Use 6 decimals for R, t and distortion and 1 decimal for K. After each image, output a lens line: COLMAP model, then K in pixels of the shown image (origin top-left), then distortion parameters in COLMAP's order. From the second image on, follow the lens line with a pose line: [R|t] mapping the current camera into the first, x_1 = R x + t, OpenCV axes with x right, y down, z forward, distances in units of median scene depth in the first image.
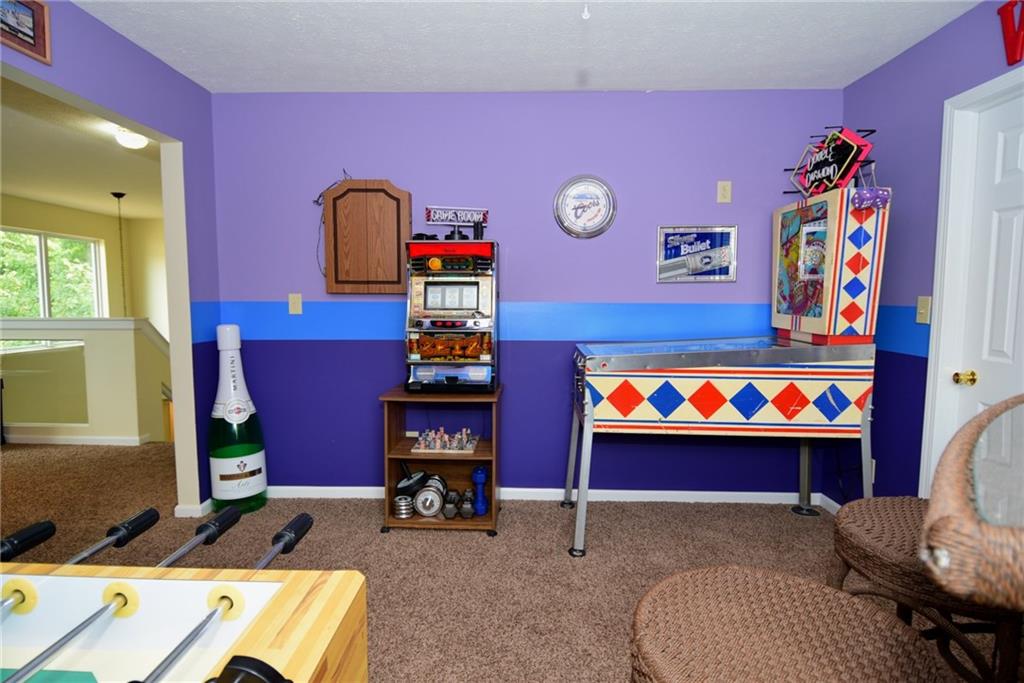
lens RADIAL K [[532.9, 0, 508.6], [0, 532.9, 343.6], [0, 0, 1]] dist [0.012424, -0.023482]
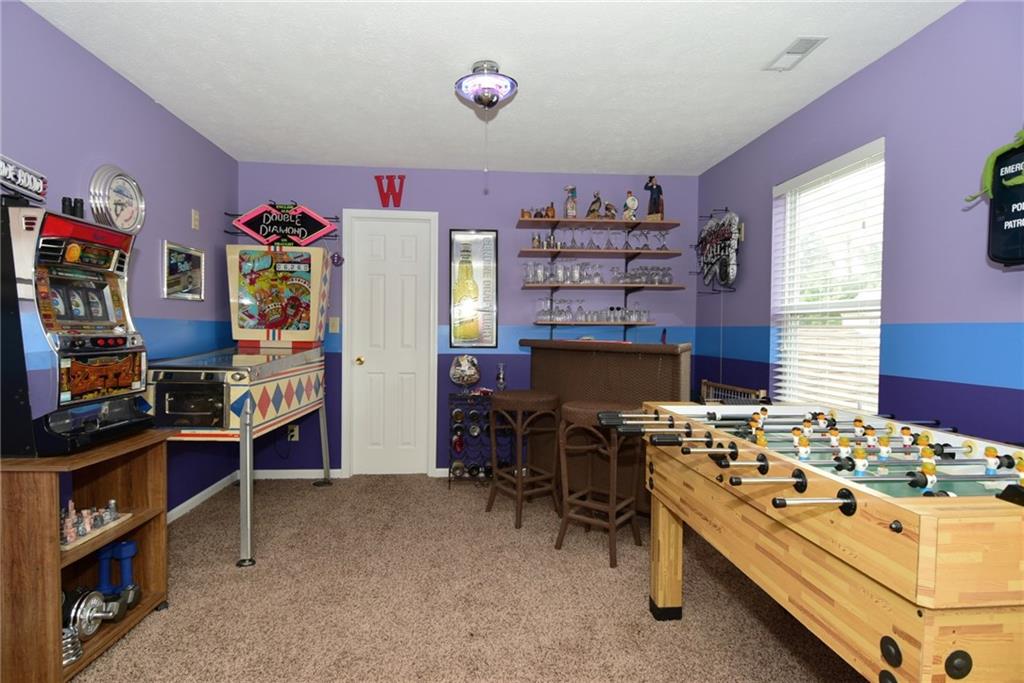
lens RADIAL K [[532.9, 0, 506.1], [0, 532.9, 339.0], [0, 0, 1]] dist [0.012424, -0.023482]
pose [[-0.105655, -0.018701, 0.994227, -0.850833], [0.078310, 0.996562, 0.027067, -0.018926], [-0.991314, 0.080718, -0.103828, 0.547778]]
